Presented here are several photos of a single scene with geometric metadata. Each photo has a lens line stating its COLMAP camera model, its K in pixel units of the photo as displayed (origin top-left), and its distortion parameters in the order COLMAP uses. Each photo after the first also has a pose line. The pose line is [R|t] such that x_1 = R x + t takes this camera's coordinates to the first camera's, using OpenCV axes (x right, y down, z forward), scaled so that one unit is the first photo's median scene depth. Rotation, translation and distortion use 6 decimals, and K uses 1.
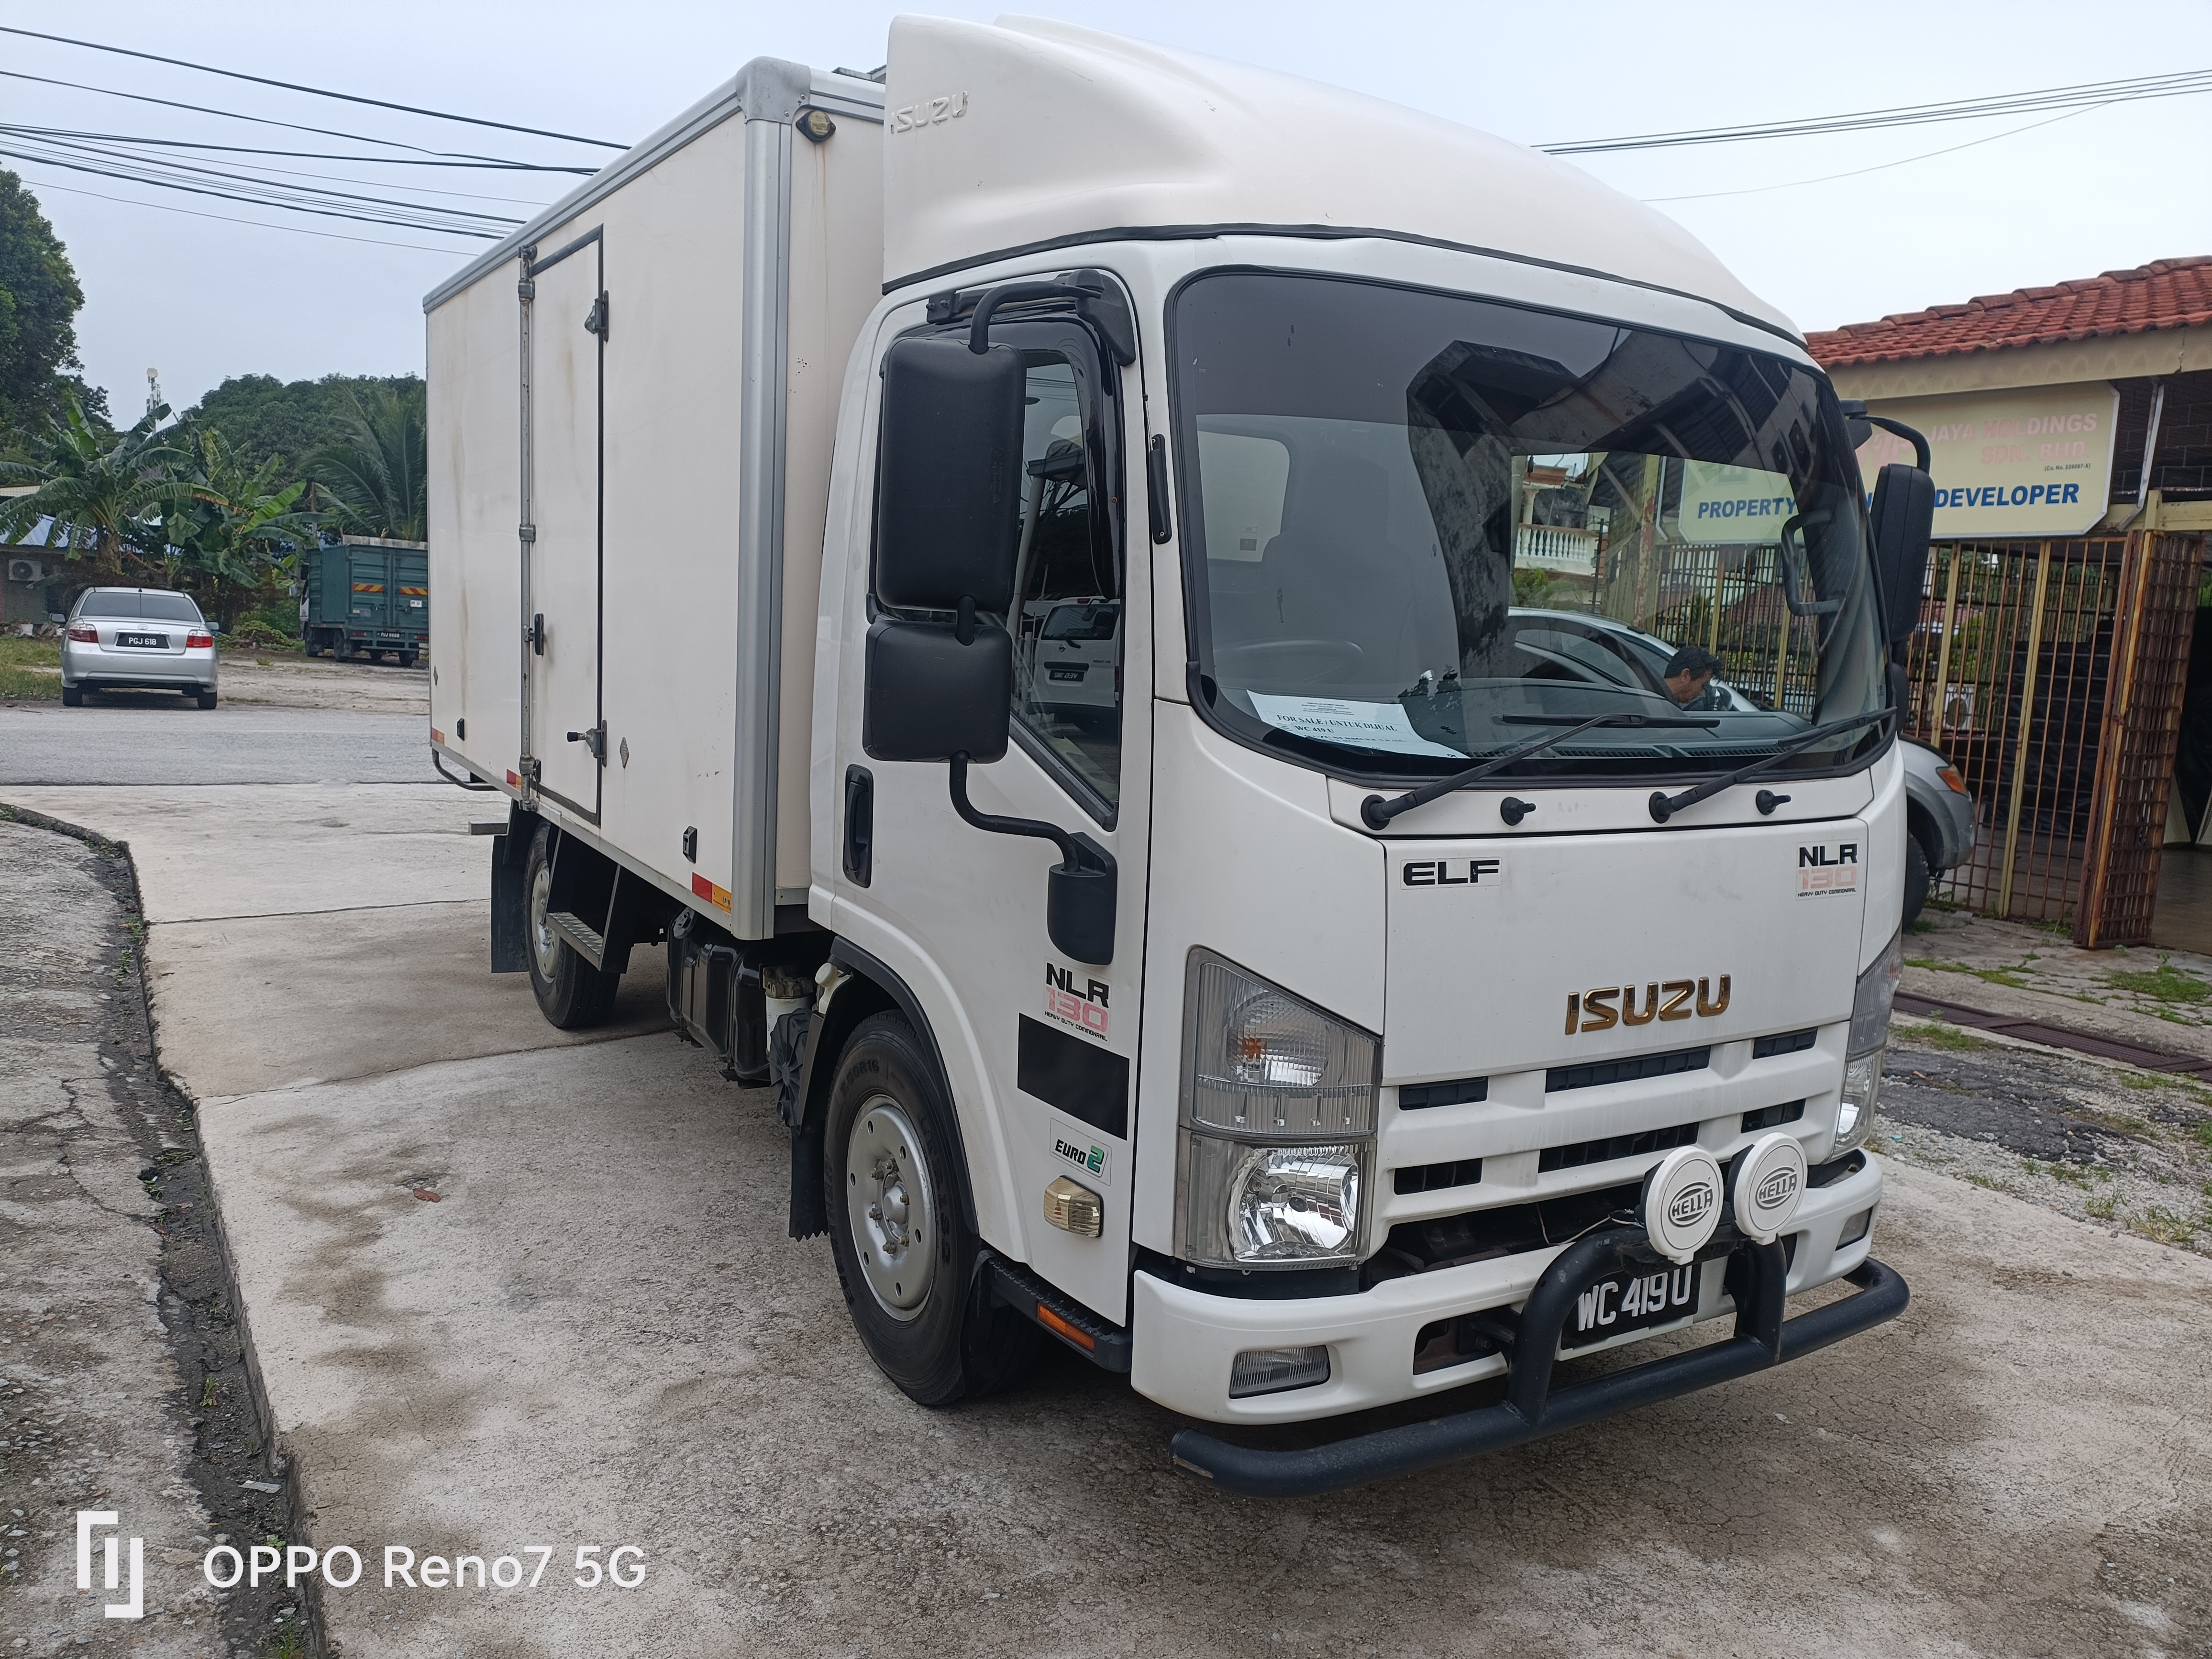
lens RADIAL K [[1633.7, 0, 1100.3], [0, 1633.7, 834.6], [0, 0, 1]] dist [0.045878, -0.038464]
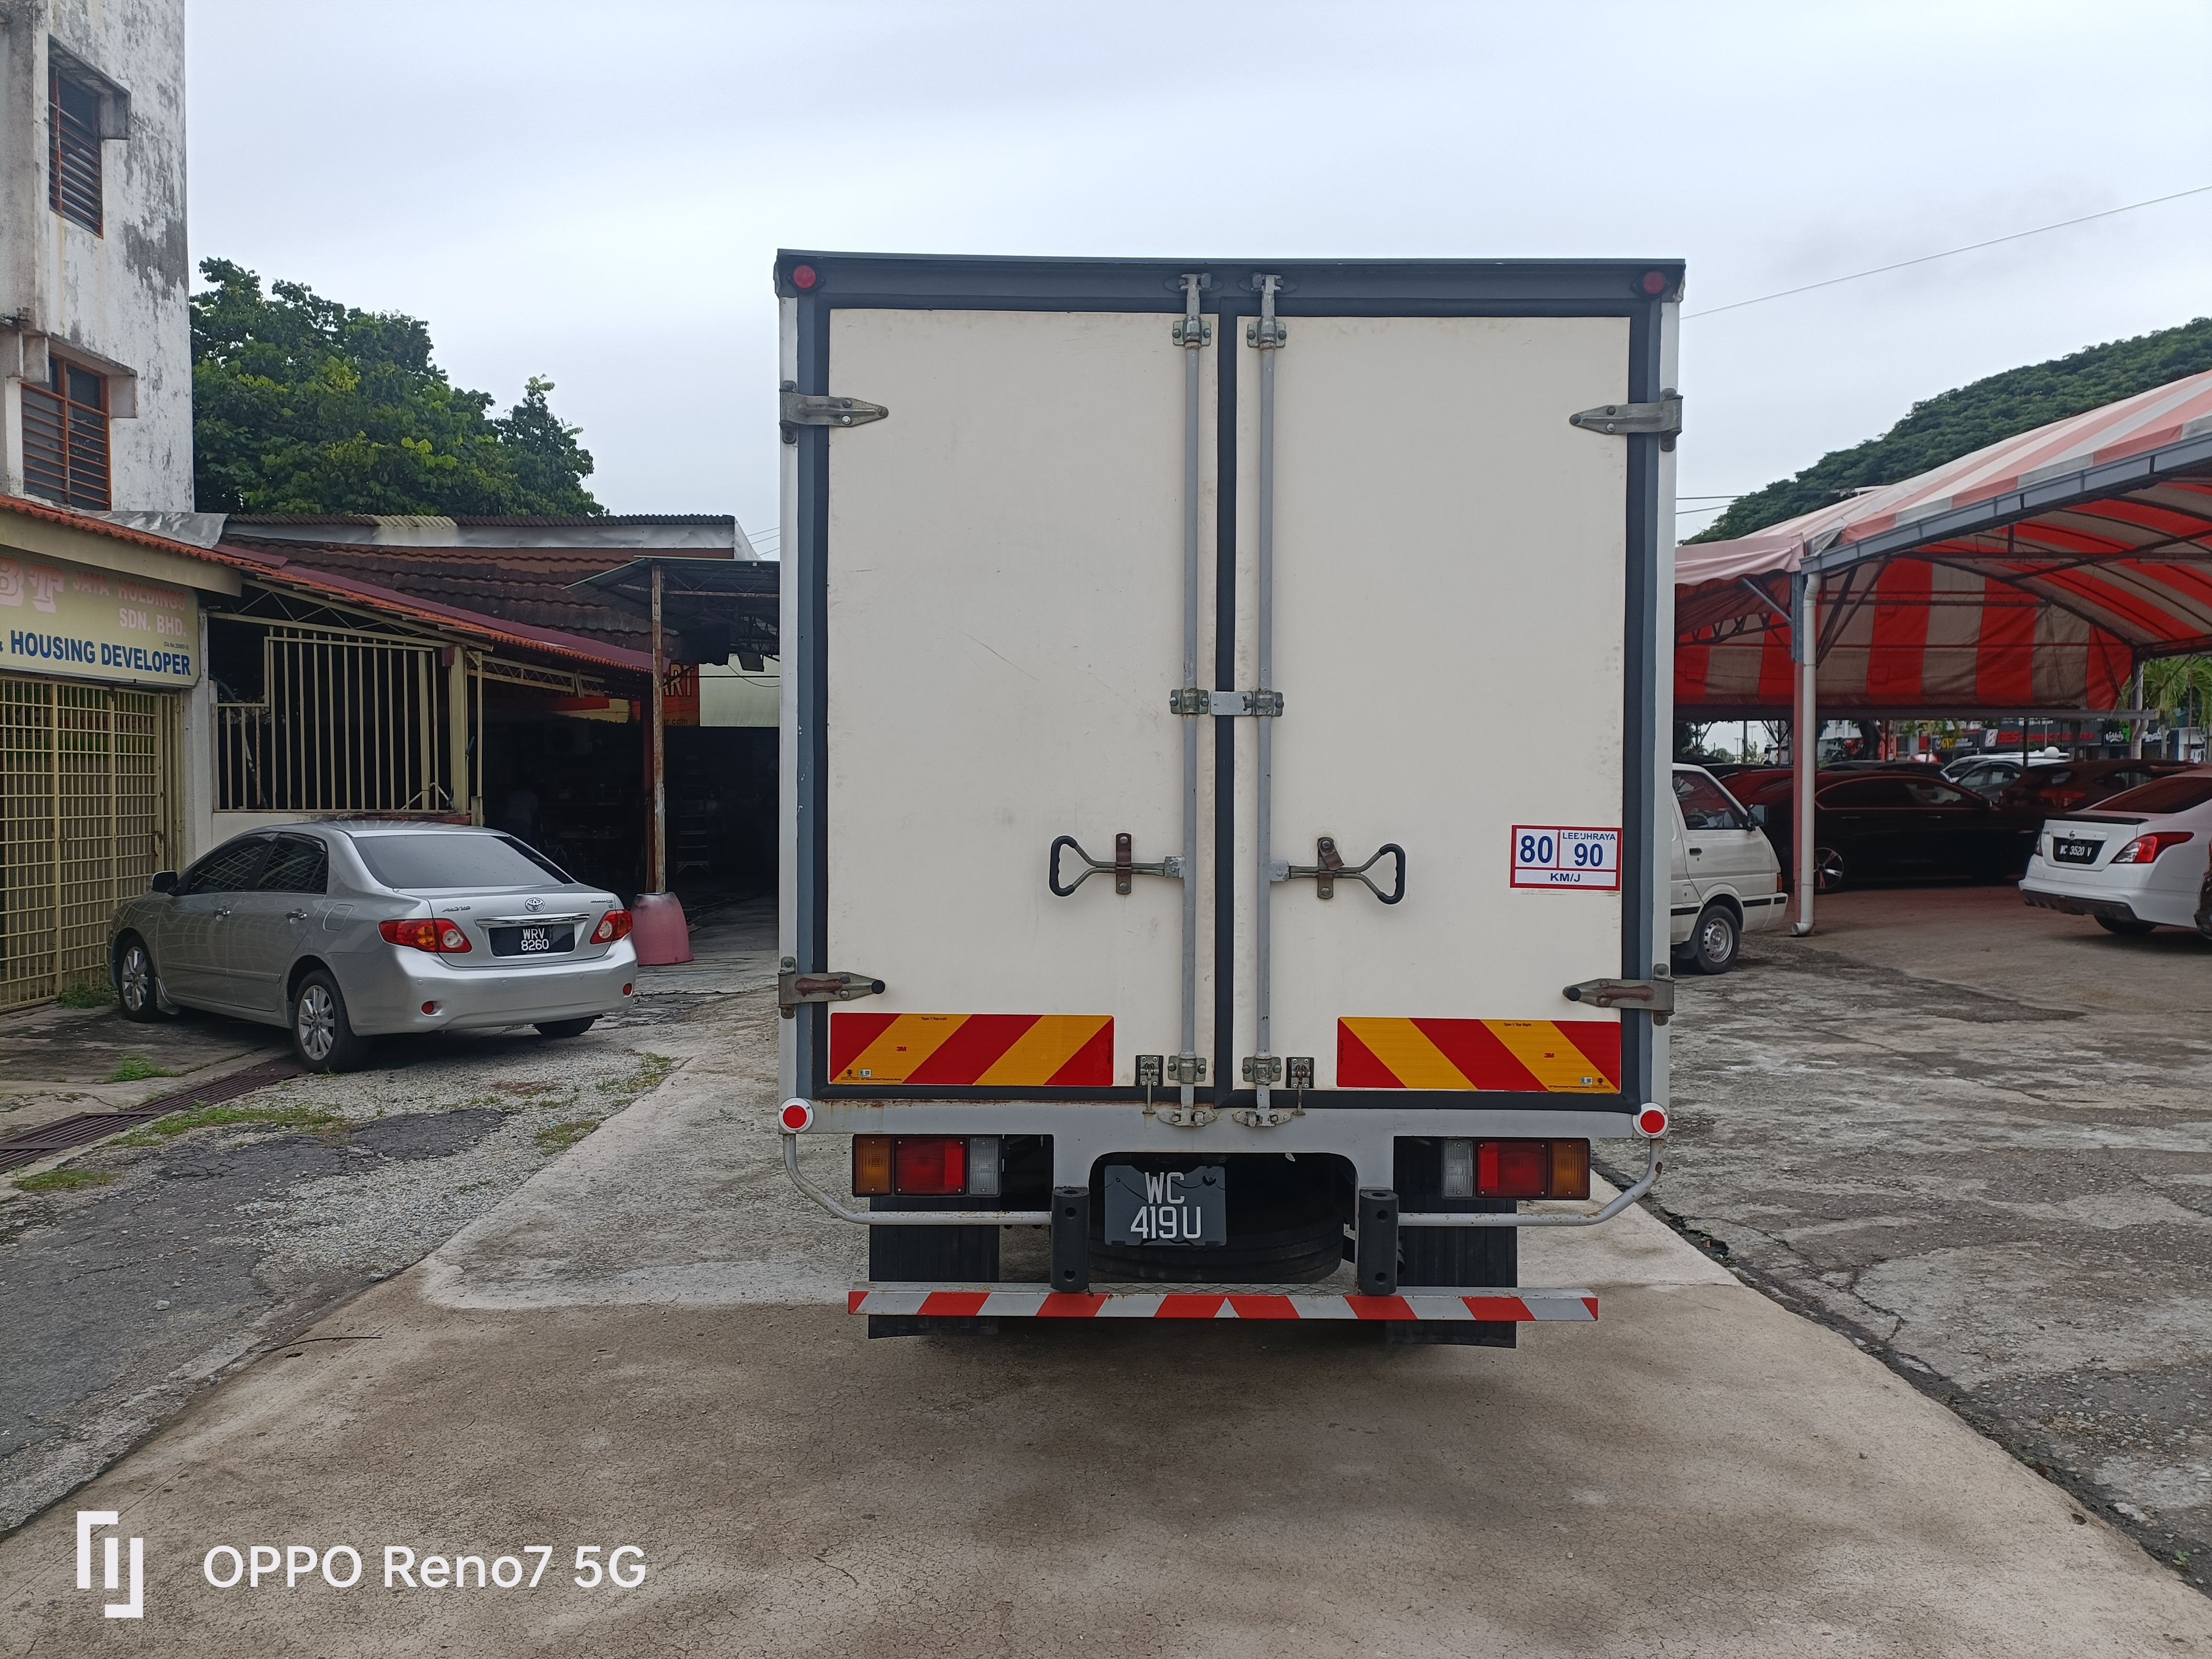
lens RADIAL K [[1633.7, 0, 1111.7], [0, 1633.7, 818.7], [0, 0, 1]] dist [0.045878, -0.038464]
pose [[-0.864385, -0.062143, 0.498976, -0.750539], [0.018502, 0.987731, 0.155064, -0.341262], [-0.502491, 0.143267, -0.852630, 2.222075]]
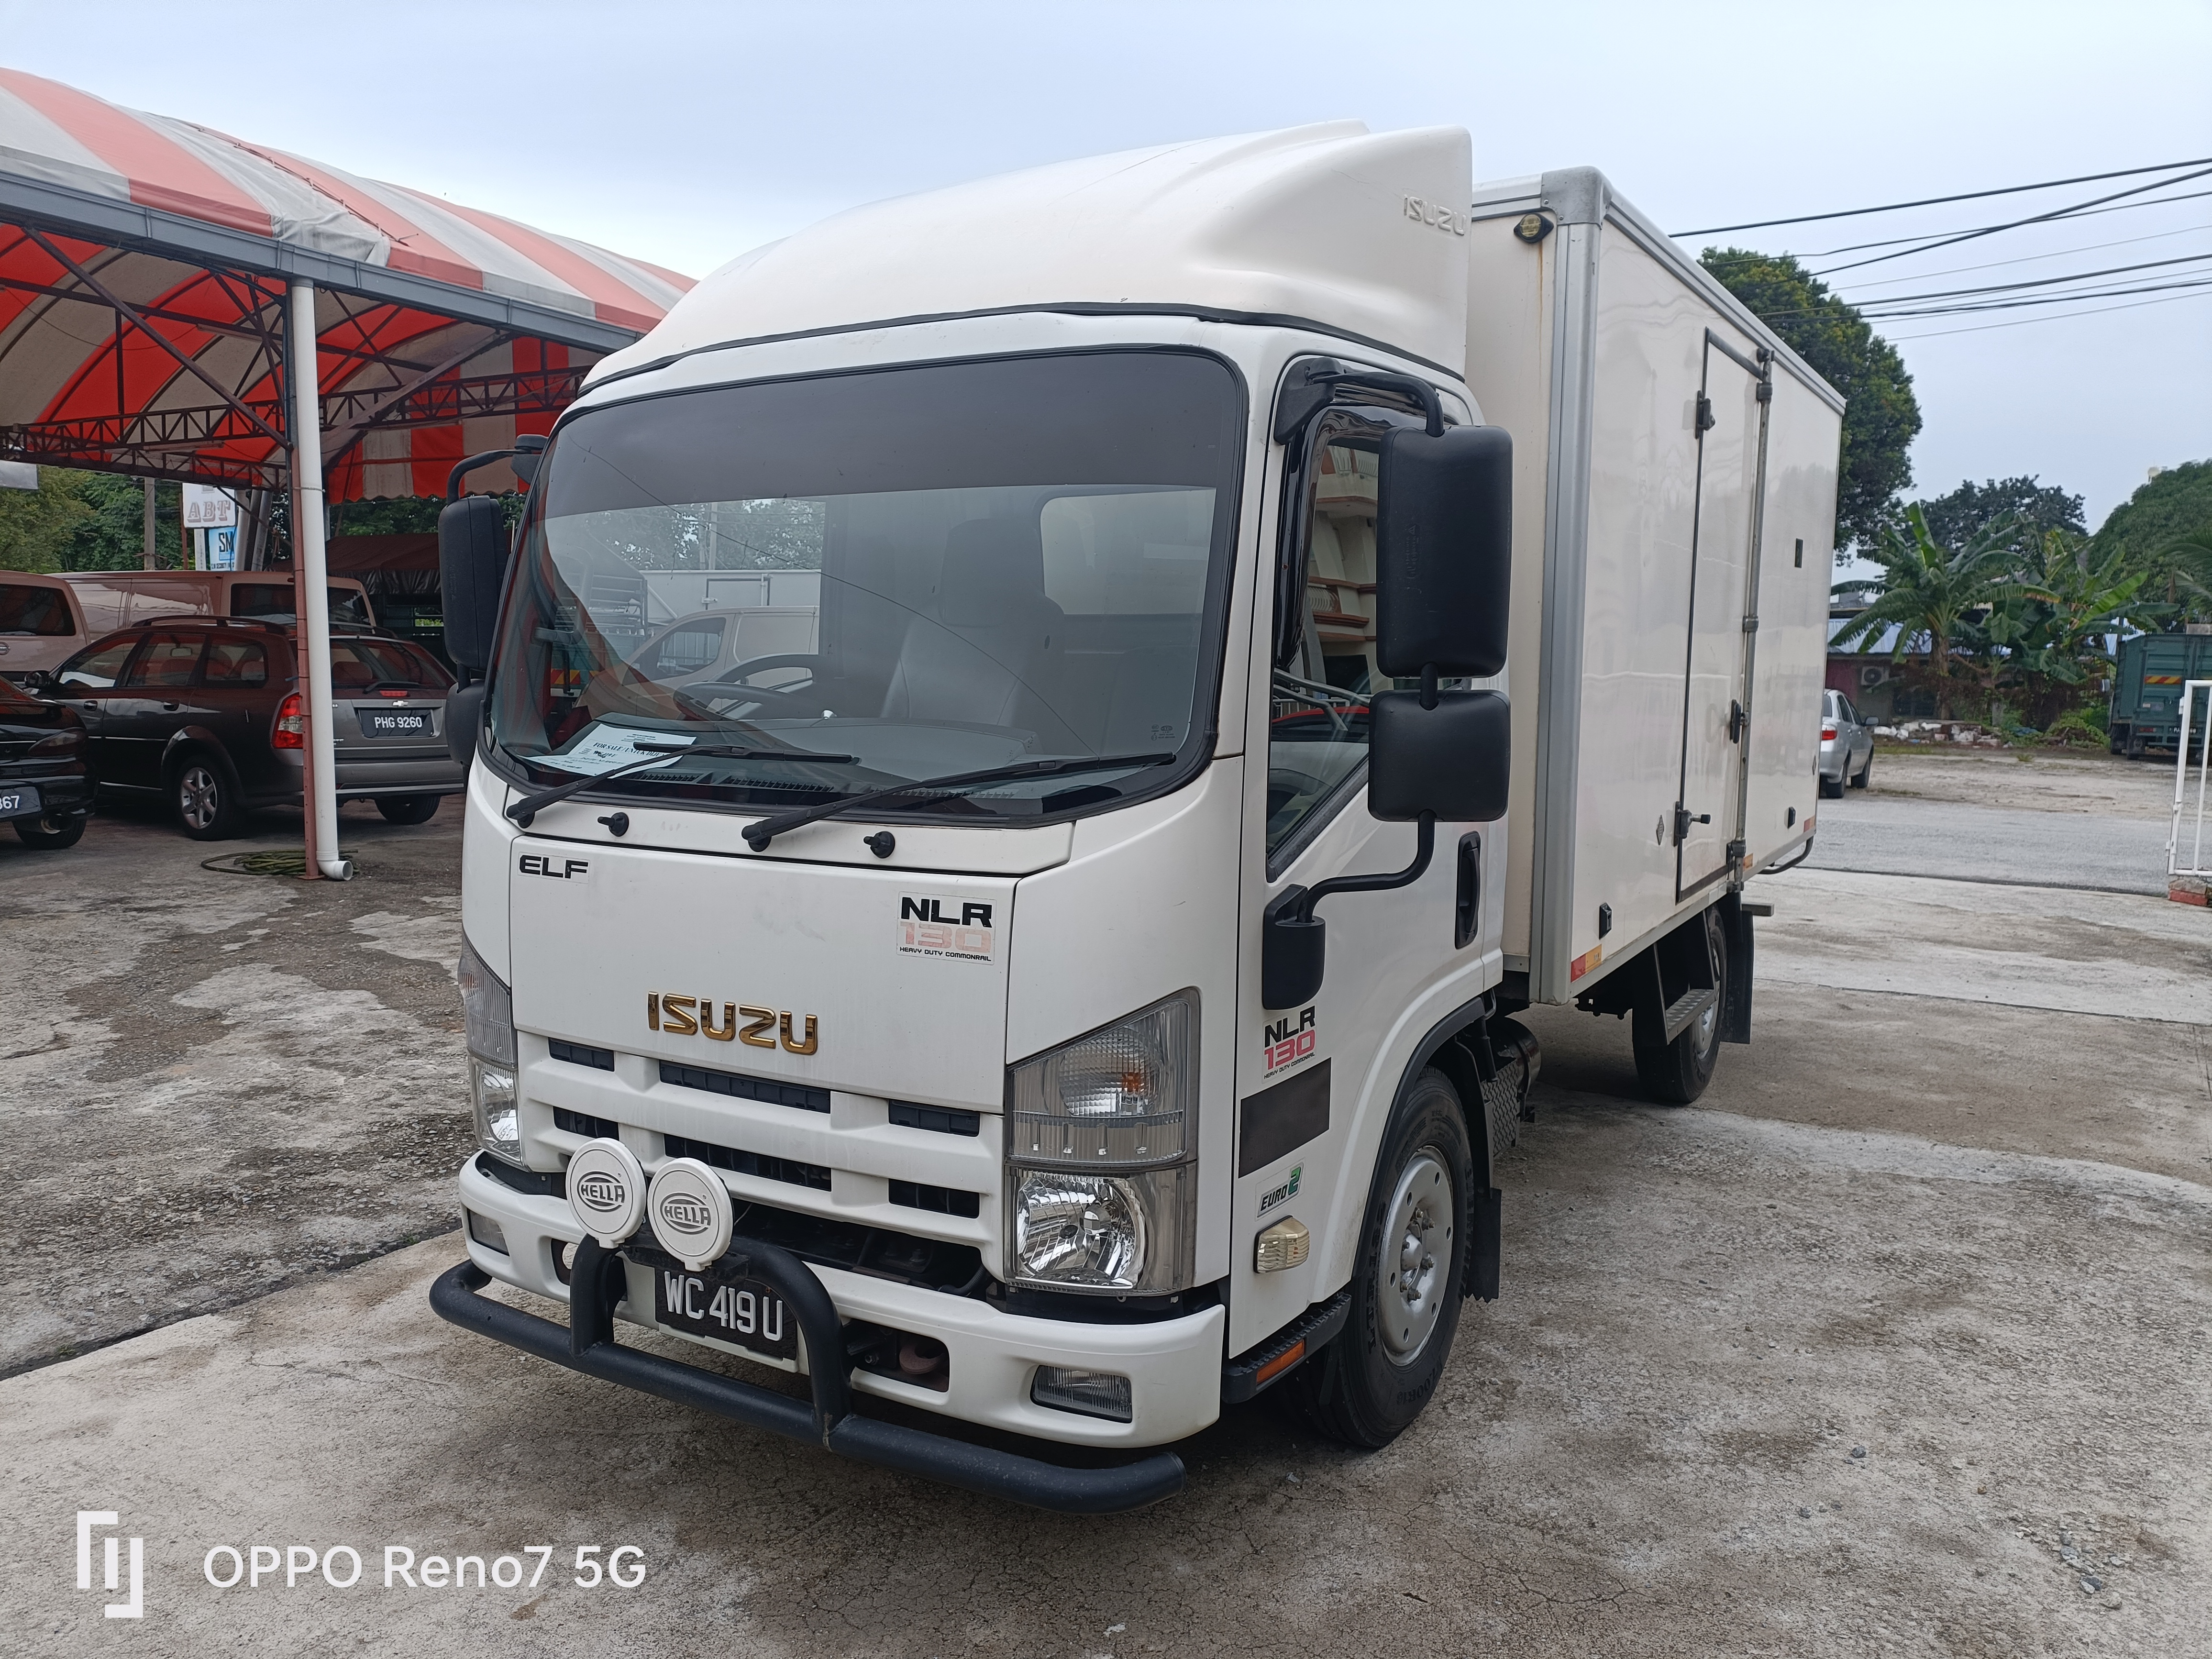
lens RADIAL K [[1633.7, 0, 1109.2], [0, 1633.7, 828.3], [0, 0, 1]] dist [0.045878, -0.038464]
pose [[0.466486, 0.047348, -0.883260, 0.771569], [-0.104715, 0.994500, -0.001993, -0.024419], [0.878308, 0.093420, 0.468878, 0.403561]]
